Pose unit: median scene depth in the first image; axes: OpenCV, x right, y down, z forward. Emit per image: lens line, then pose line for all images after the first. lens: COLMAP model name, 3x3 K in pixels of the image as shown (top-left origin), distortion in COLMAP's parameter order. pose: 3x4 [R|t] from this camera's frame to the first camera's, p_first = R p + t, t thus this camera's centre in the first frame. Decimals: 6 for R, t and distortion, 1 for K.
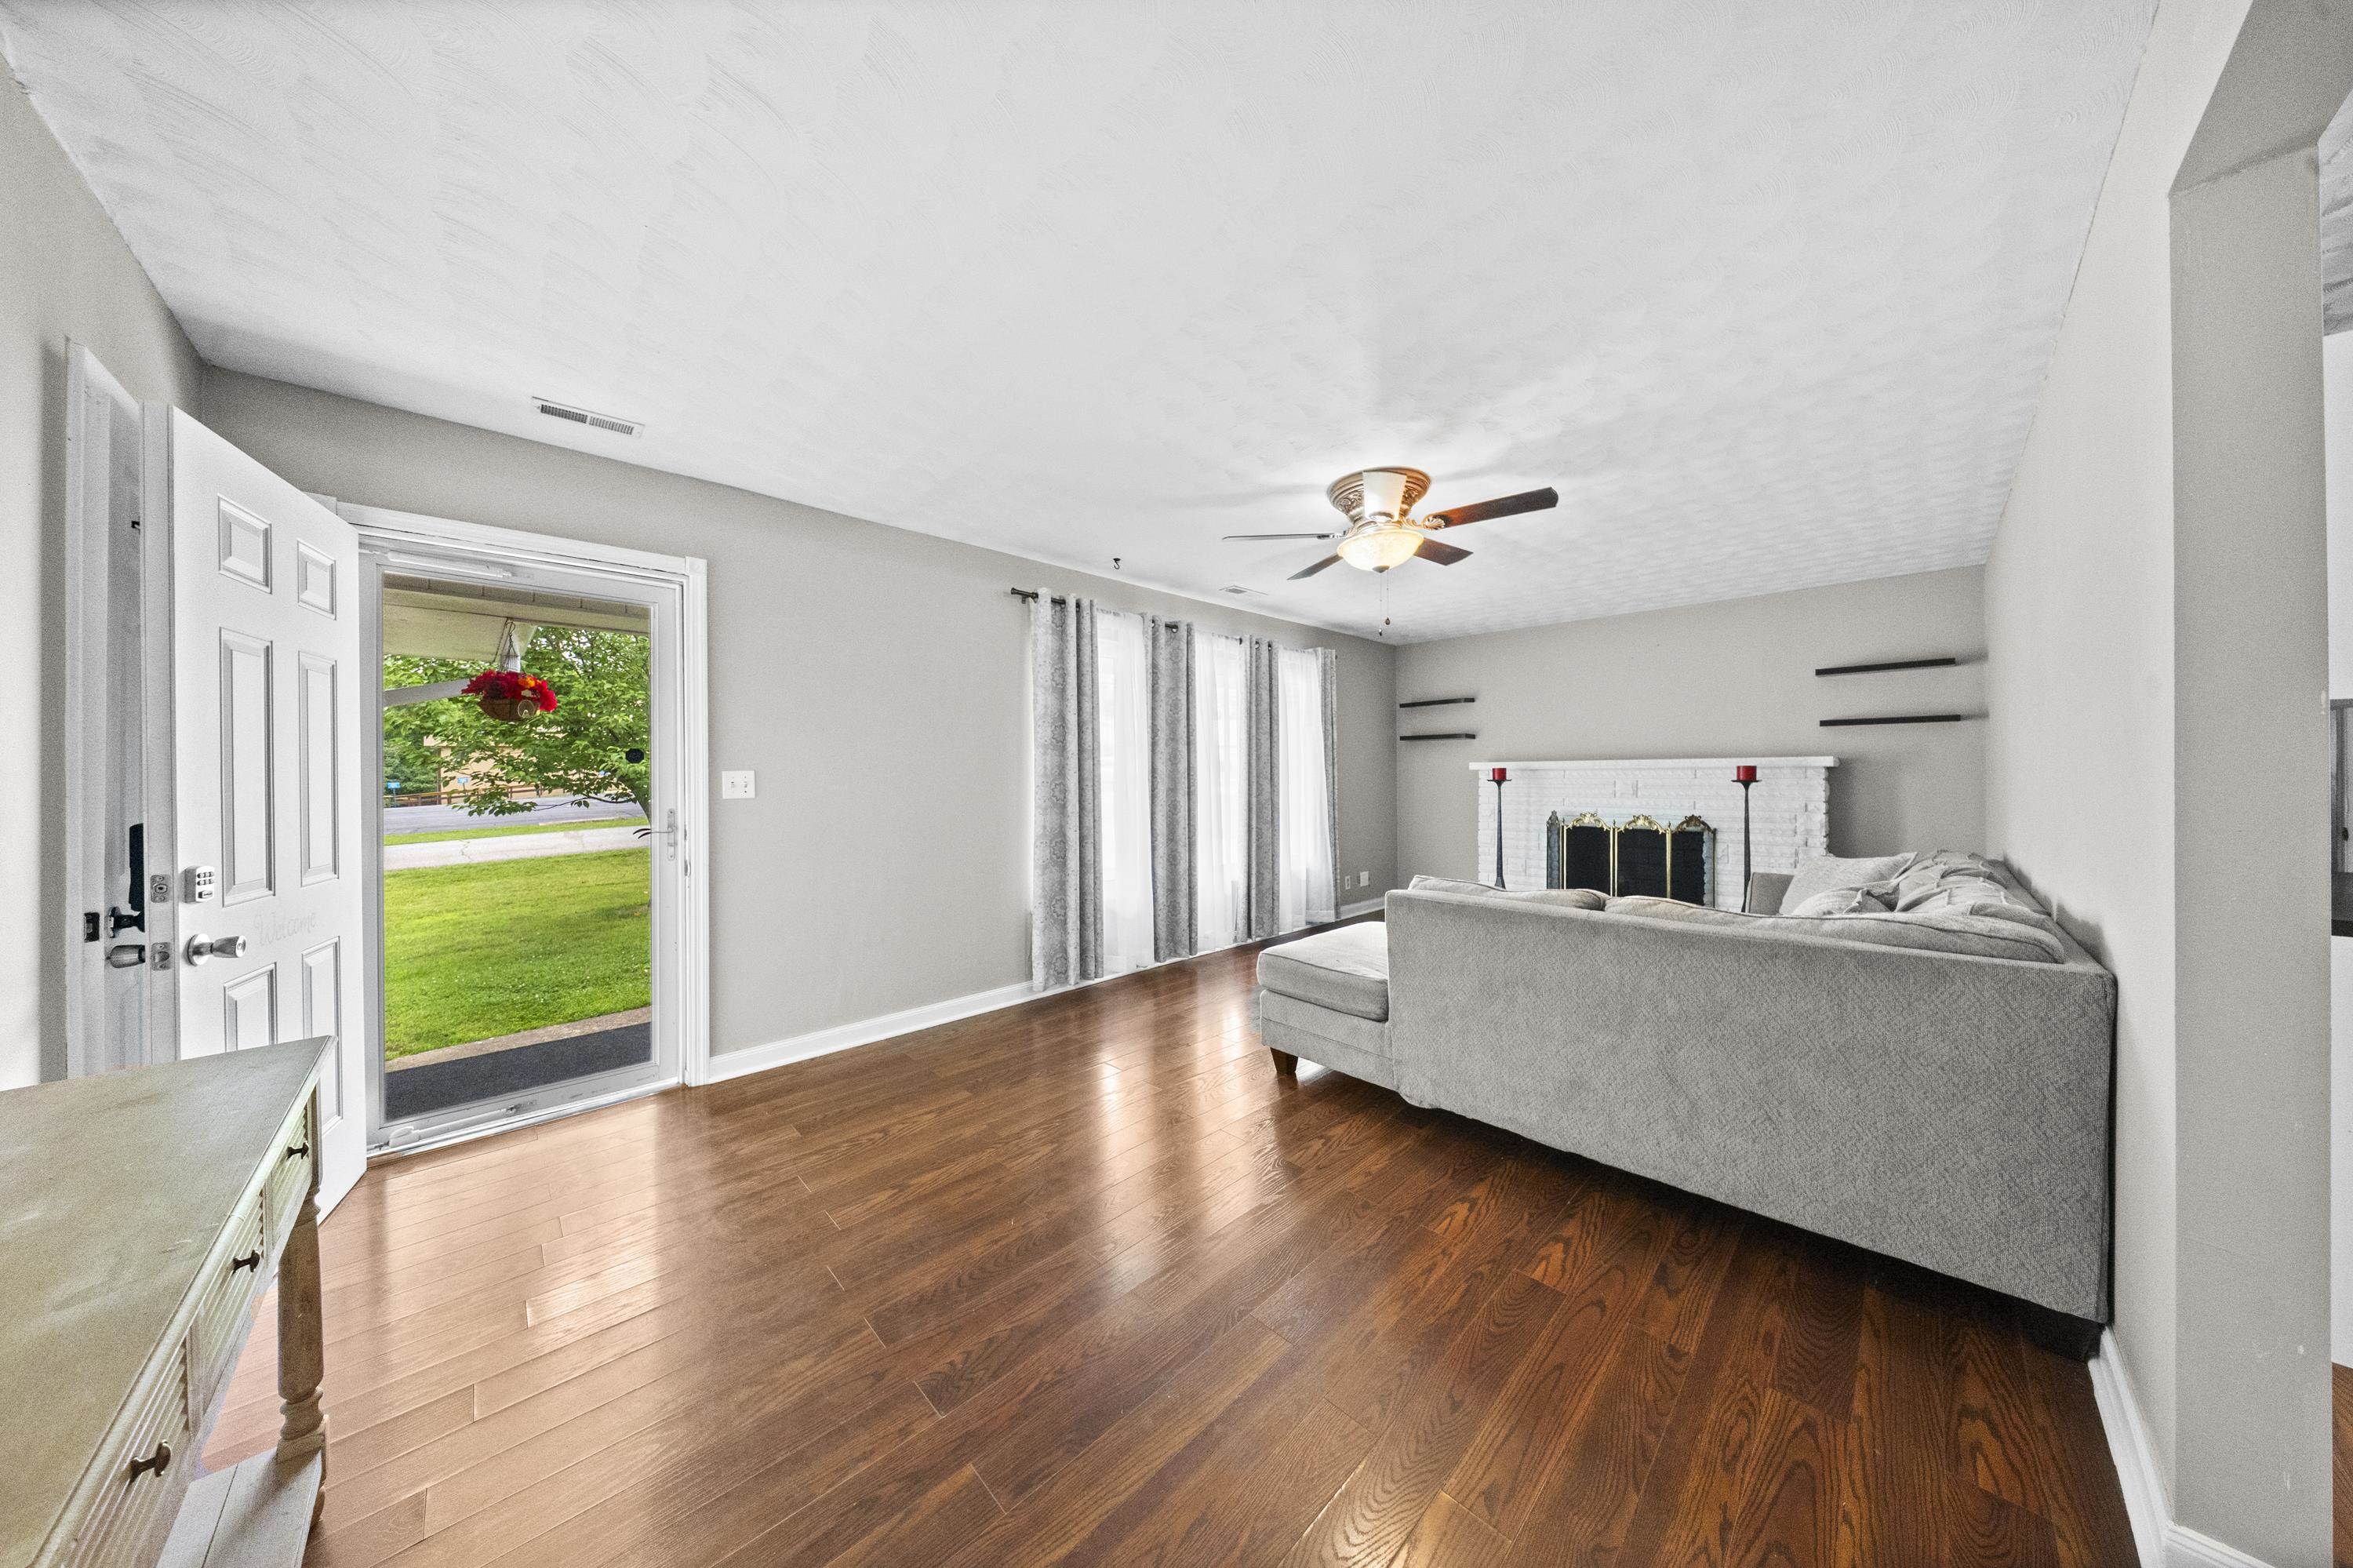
lens RADIAL K [[699.2, 0, 1169.6], [0, 699.2, 773.8], [0, 0, 1]] dist [-0.002009, -0.000699]
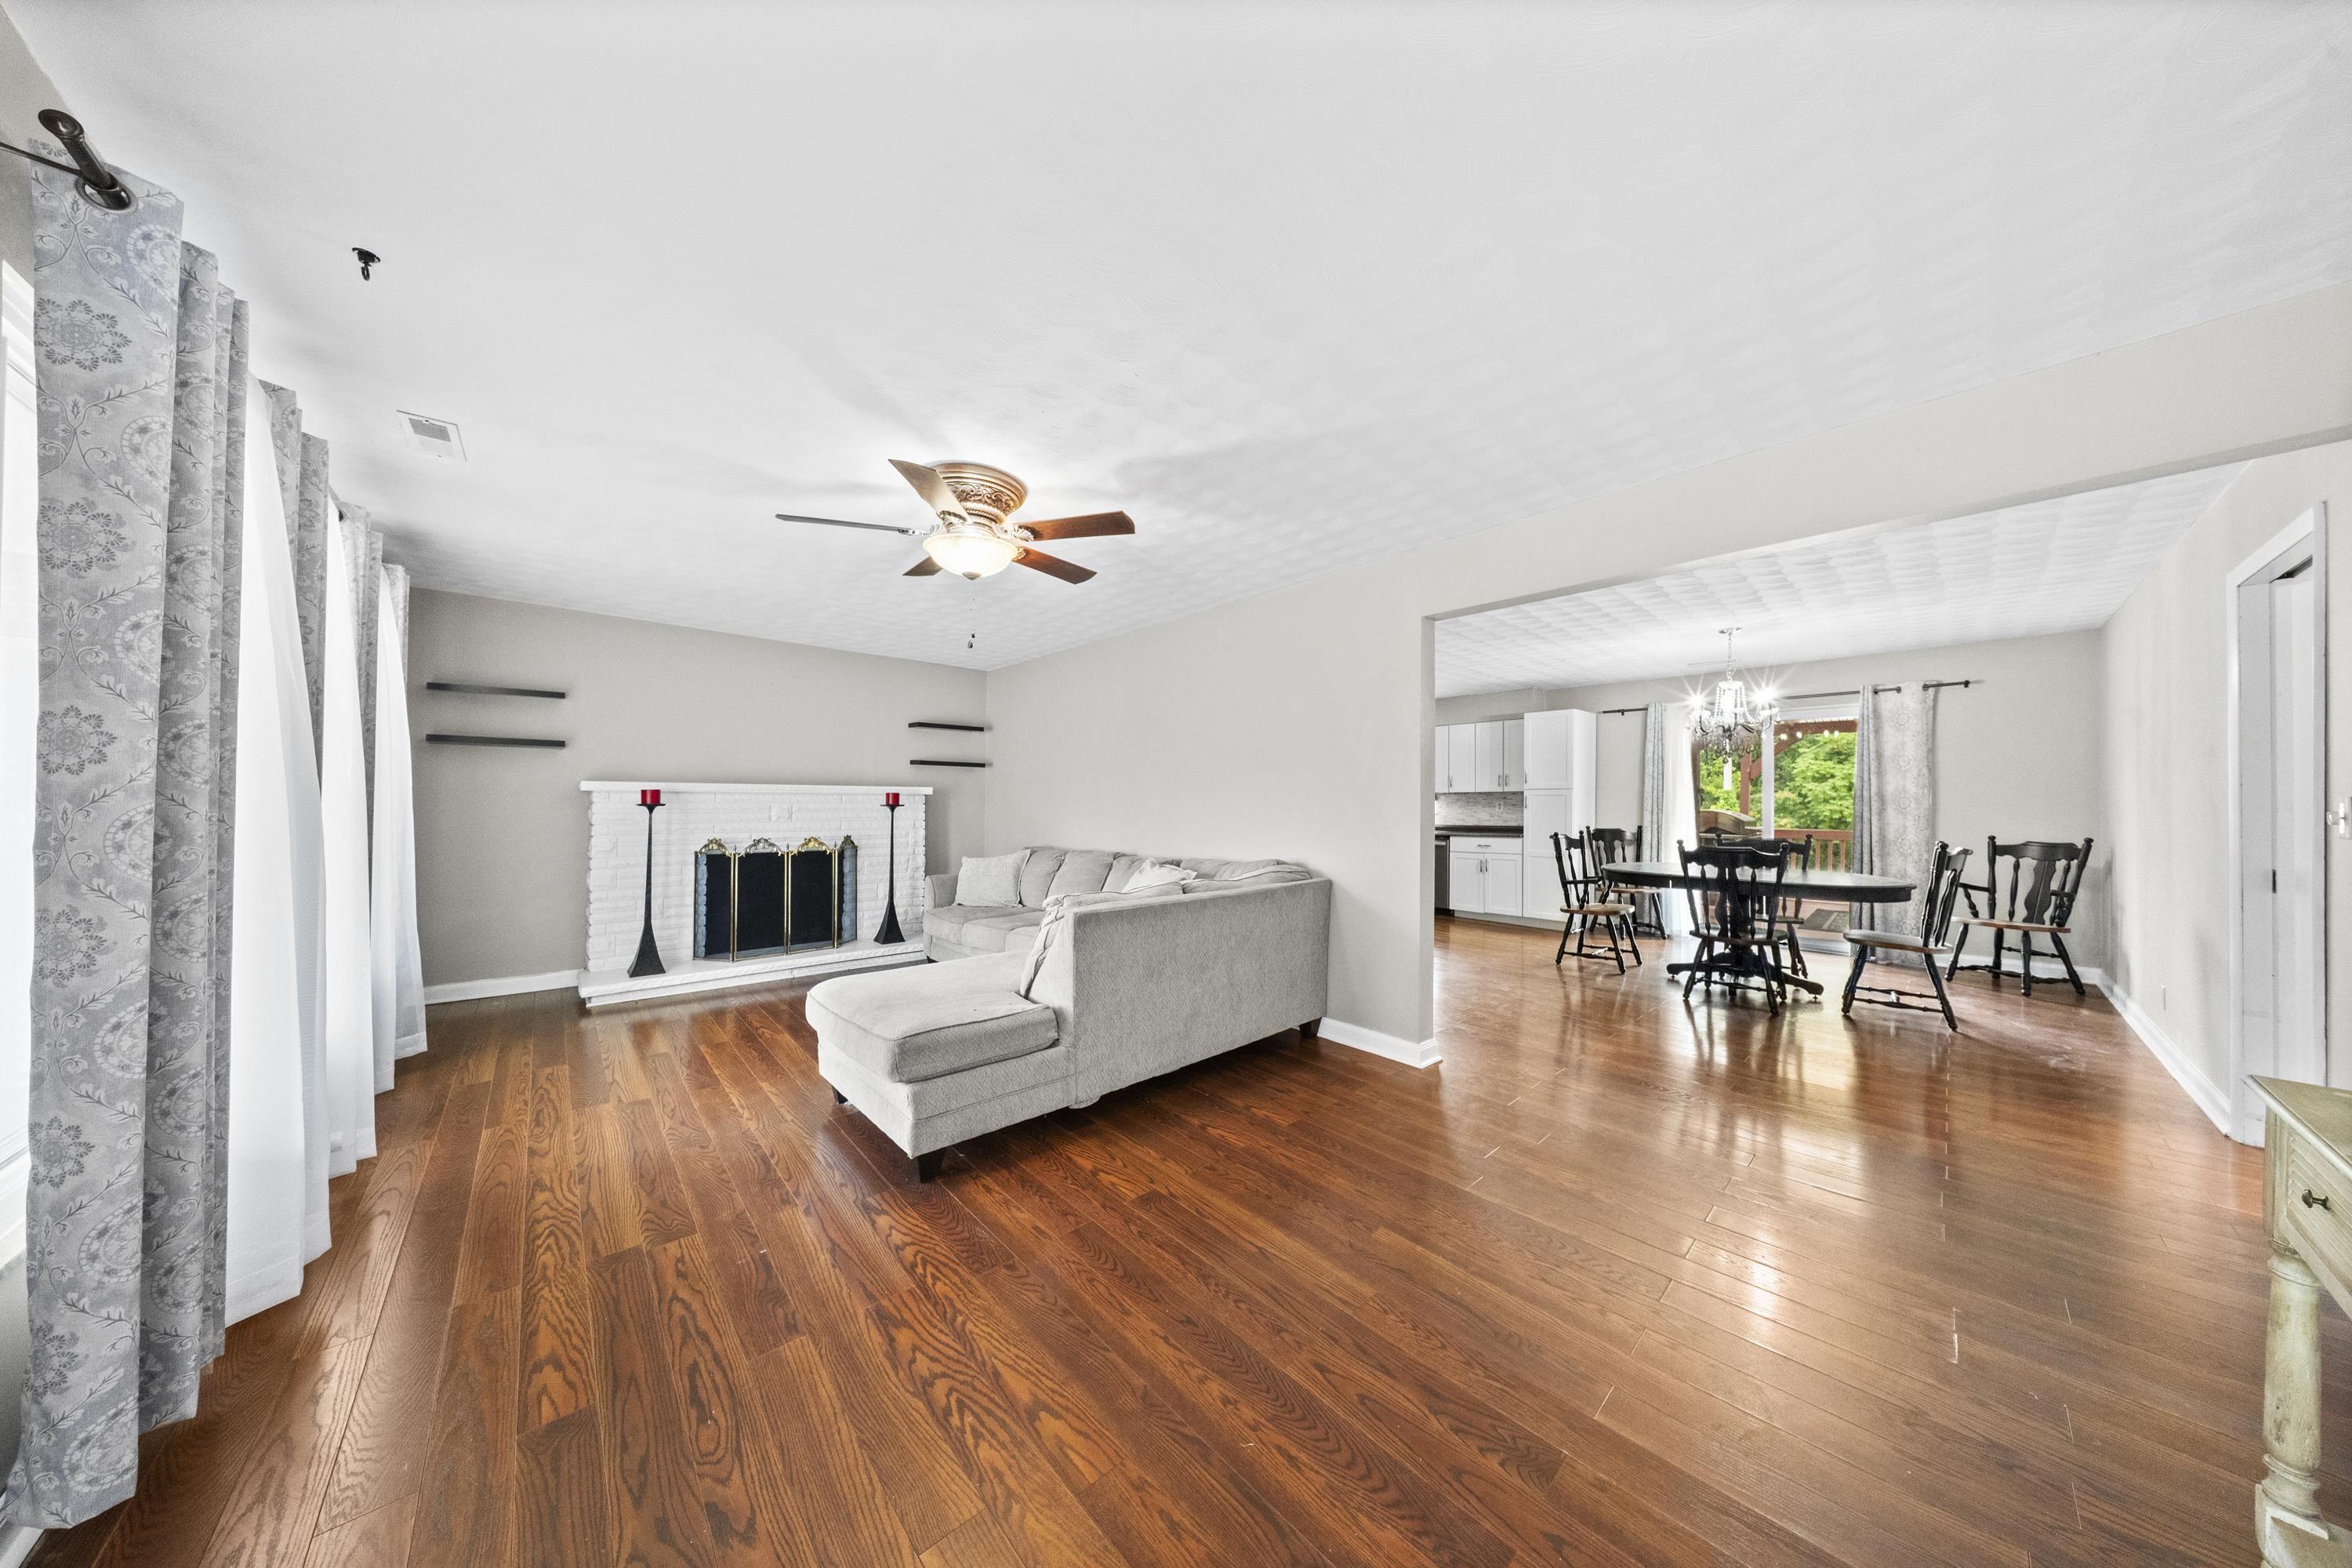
lens RADIAL K [[698.9, 0, 1178.1], [0, 698.9, 797.2], [0, 0, 1]] dist [-0.002009, -0.000699]
pose [[0.041339, 0.012577, 0.999066, -0.704517], [-0.009406, 0.999881, -0.012198, 0.010831], [-0.999101, -0.008893, 0.041452, 0.798733]]
